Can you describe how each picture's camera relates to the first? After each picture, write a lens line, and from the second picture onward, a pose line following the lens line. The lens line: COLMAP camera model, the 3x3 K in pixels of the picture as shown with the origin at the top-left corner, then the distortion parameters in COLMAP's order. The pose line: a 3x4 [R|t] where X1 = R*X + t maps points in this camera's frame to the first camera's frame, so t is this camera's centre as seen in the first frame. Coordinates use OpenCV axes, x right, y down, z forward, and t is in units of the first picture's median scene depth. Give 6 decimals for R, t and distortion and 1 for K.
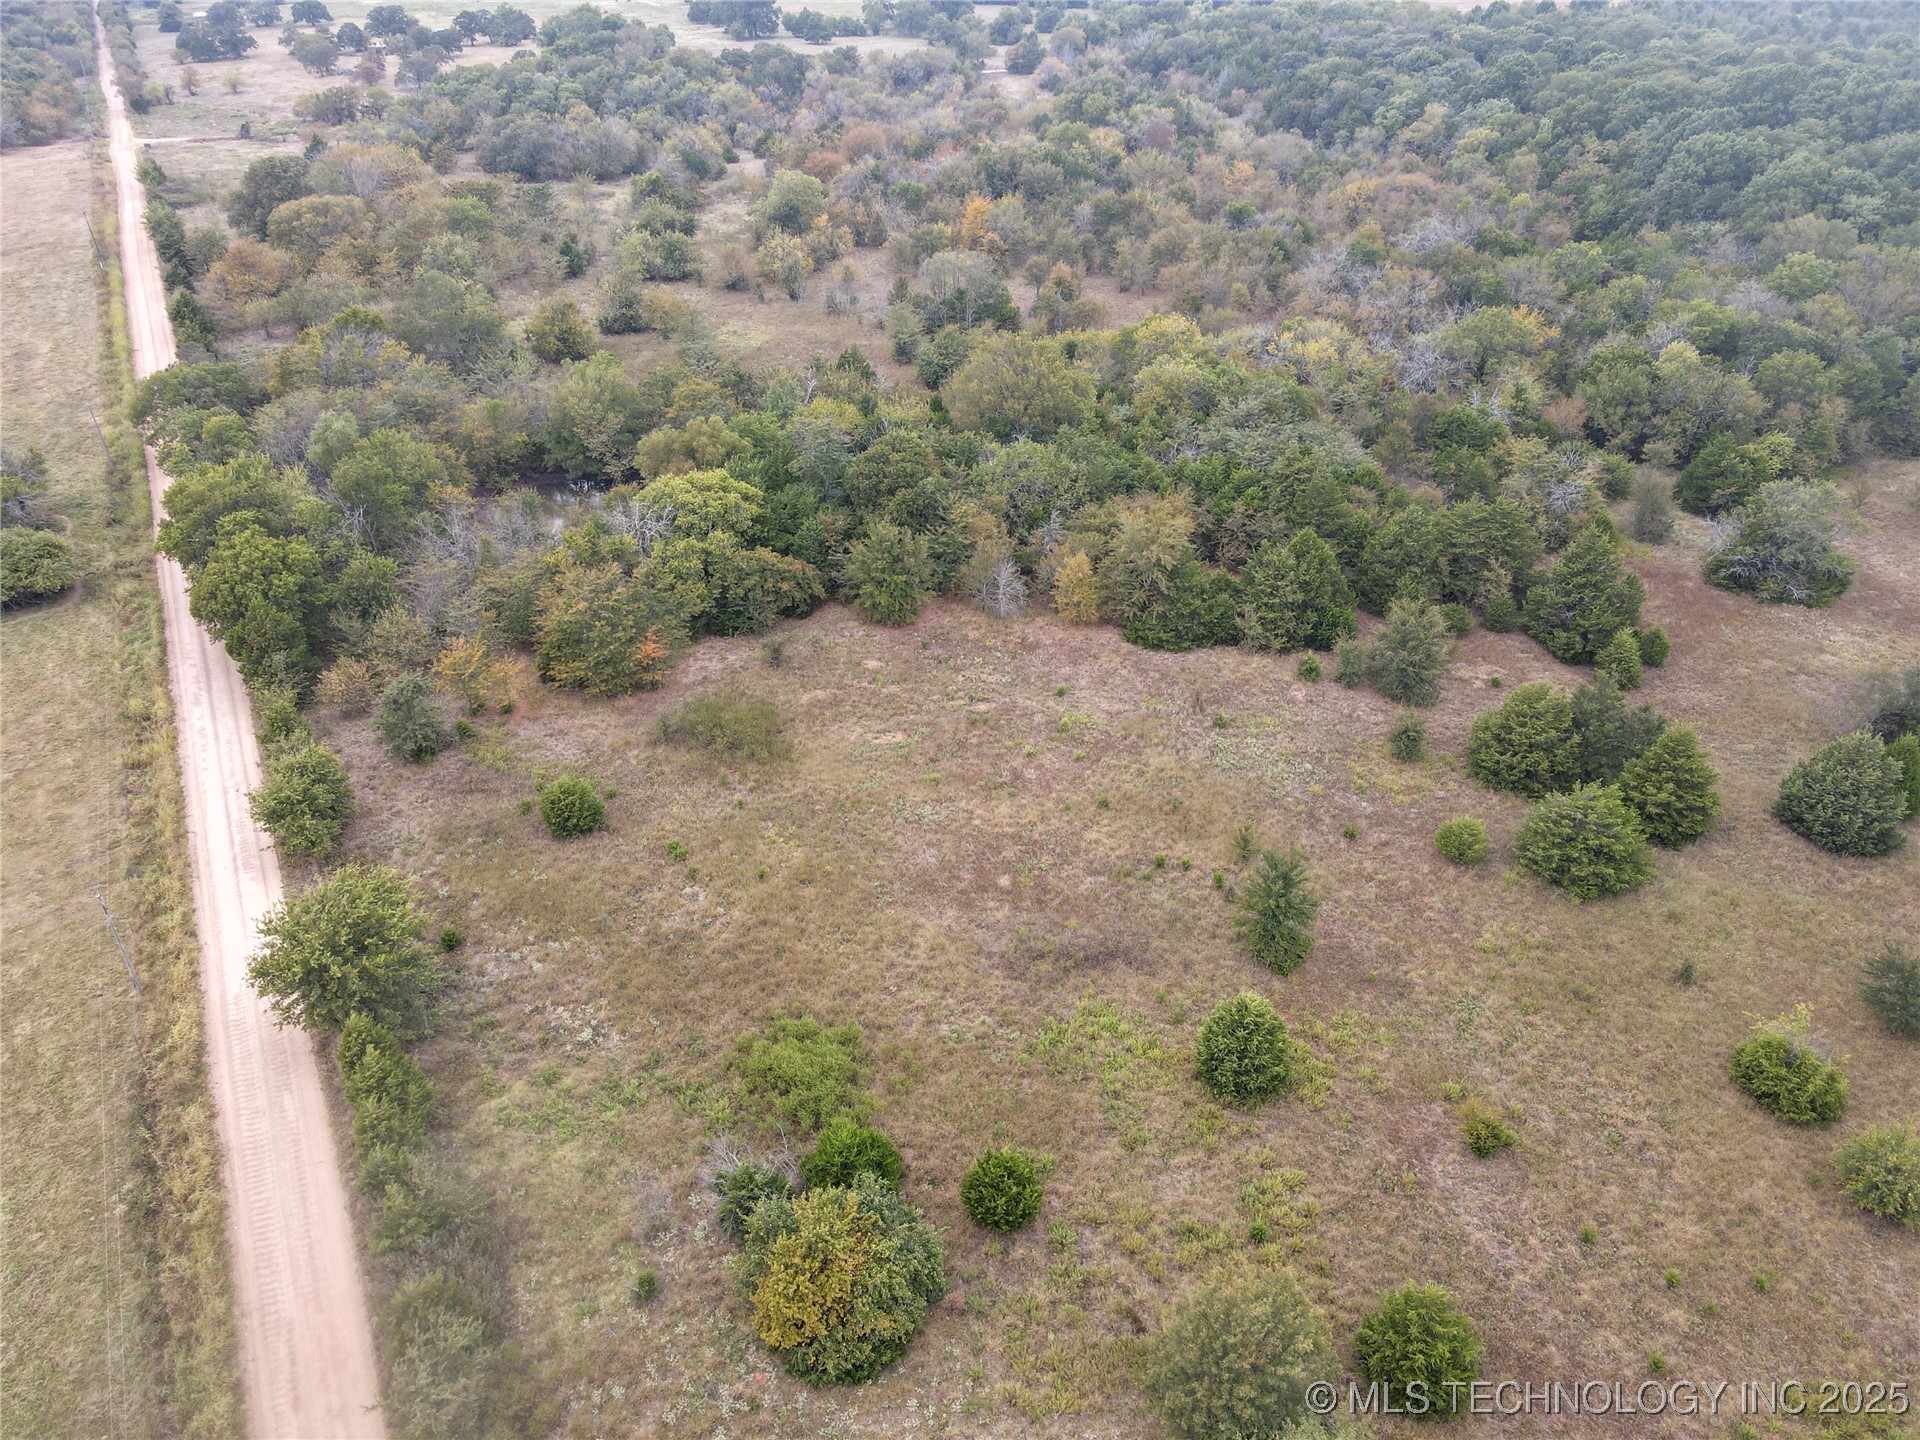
lens RADIAL K [[1400.6, 0, 960.0], [0, 1400.6, 720.0], [0, 0, 1]] dist [0.011213, 0.000642]
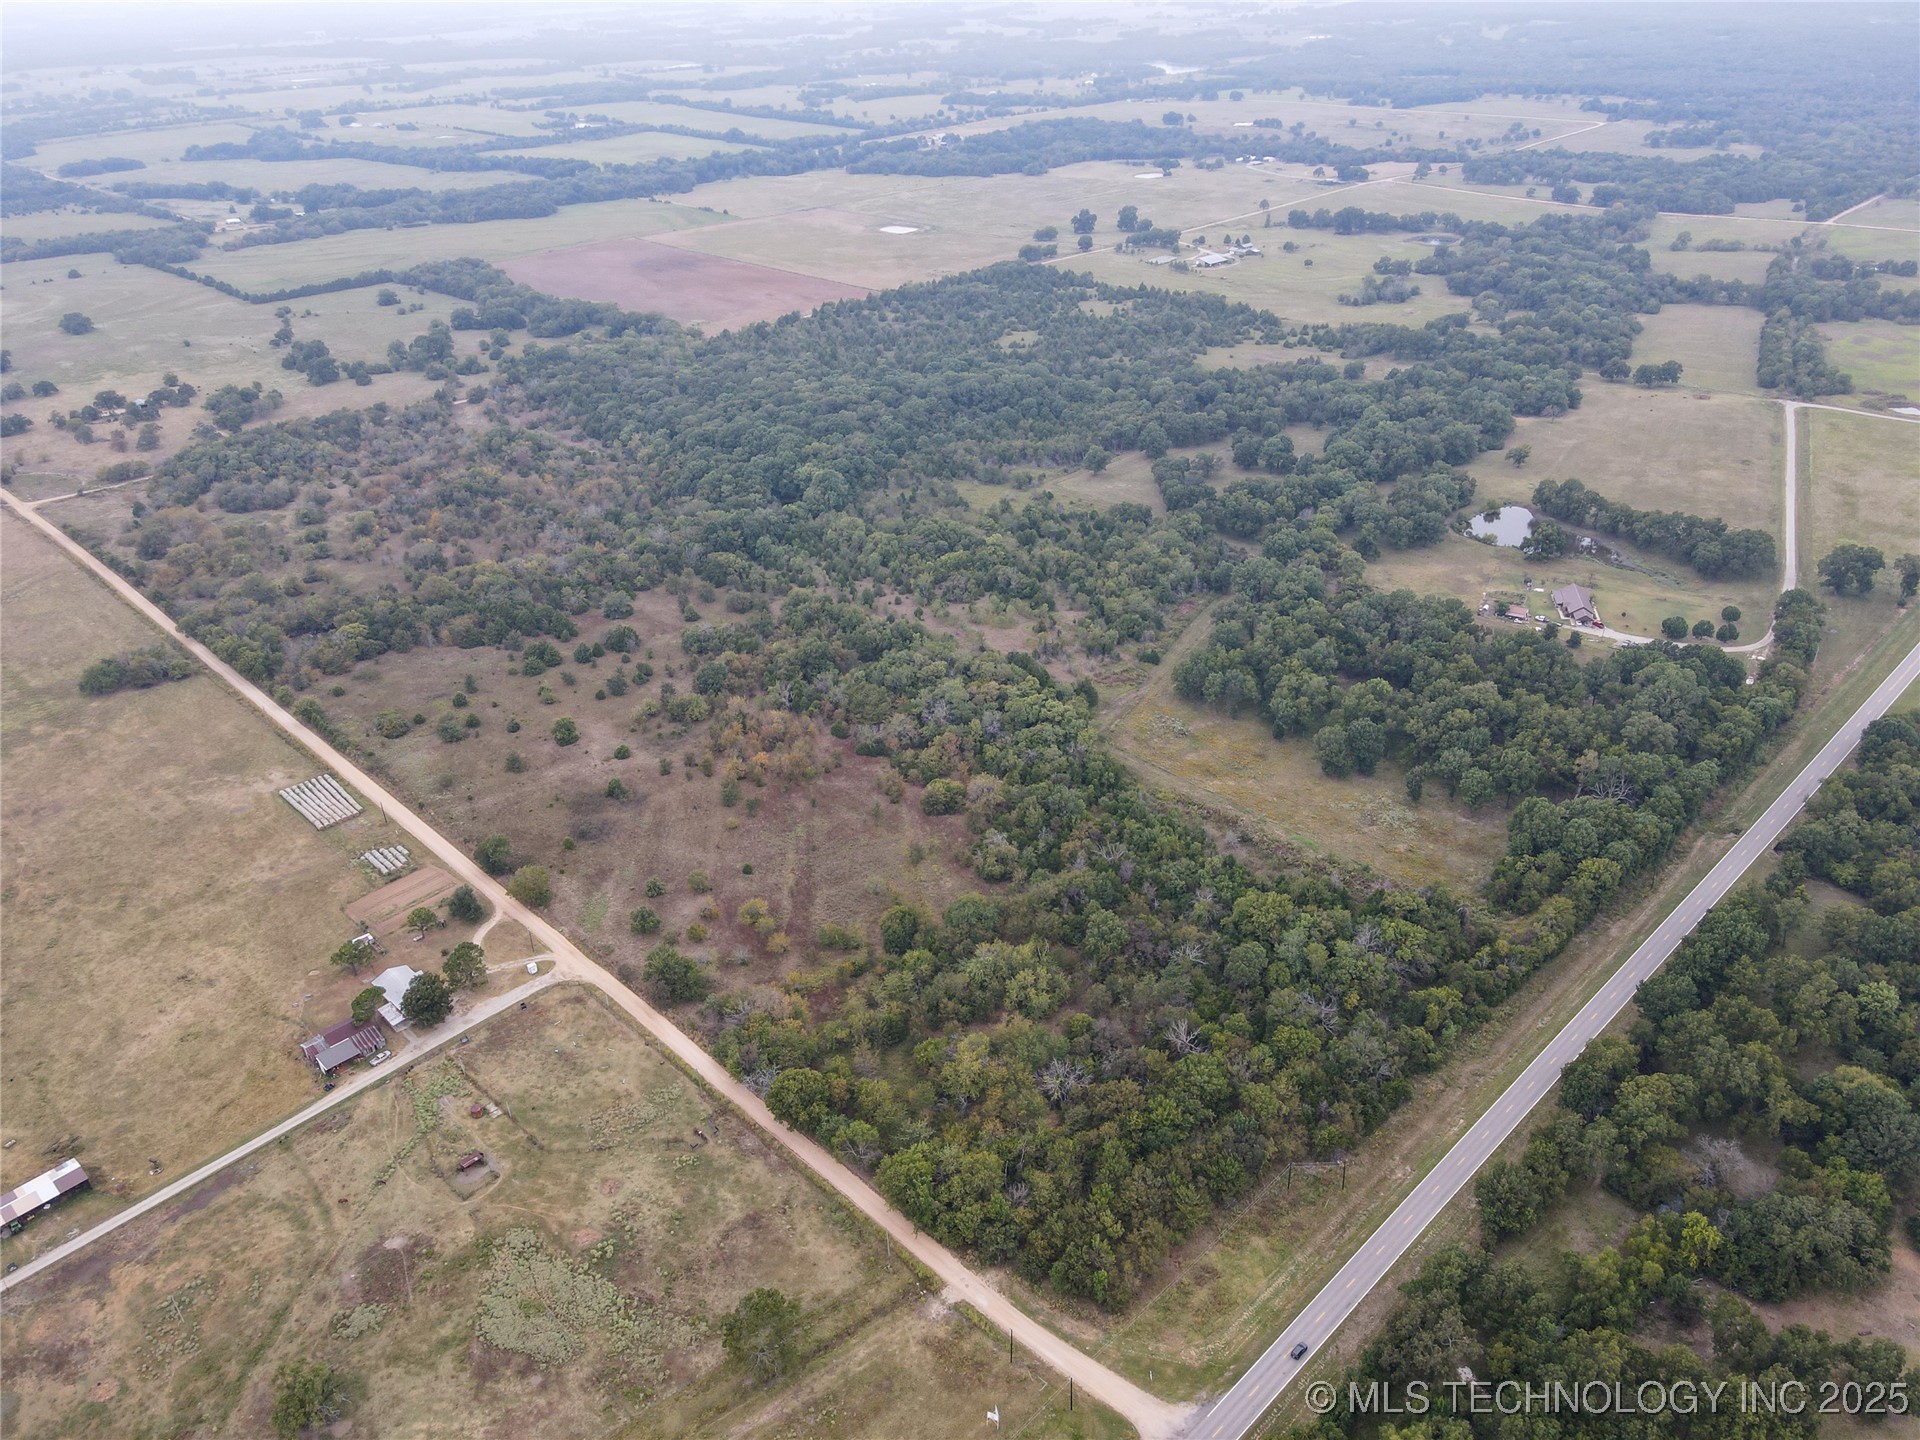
lens RADIAL K [[1400.6, 0, 960.0], [0, 1400.6, 720.0], [0, 0, 1]] dist [0.011213, 0.000642]
pose [[0.957688, -0.154370, 0.242906, 0.458029], [0.168574, 0.984930, -0.038687, 0.534395], [-0.233273, 0.077998, 0.969278, -3.225559]]
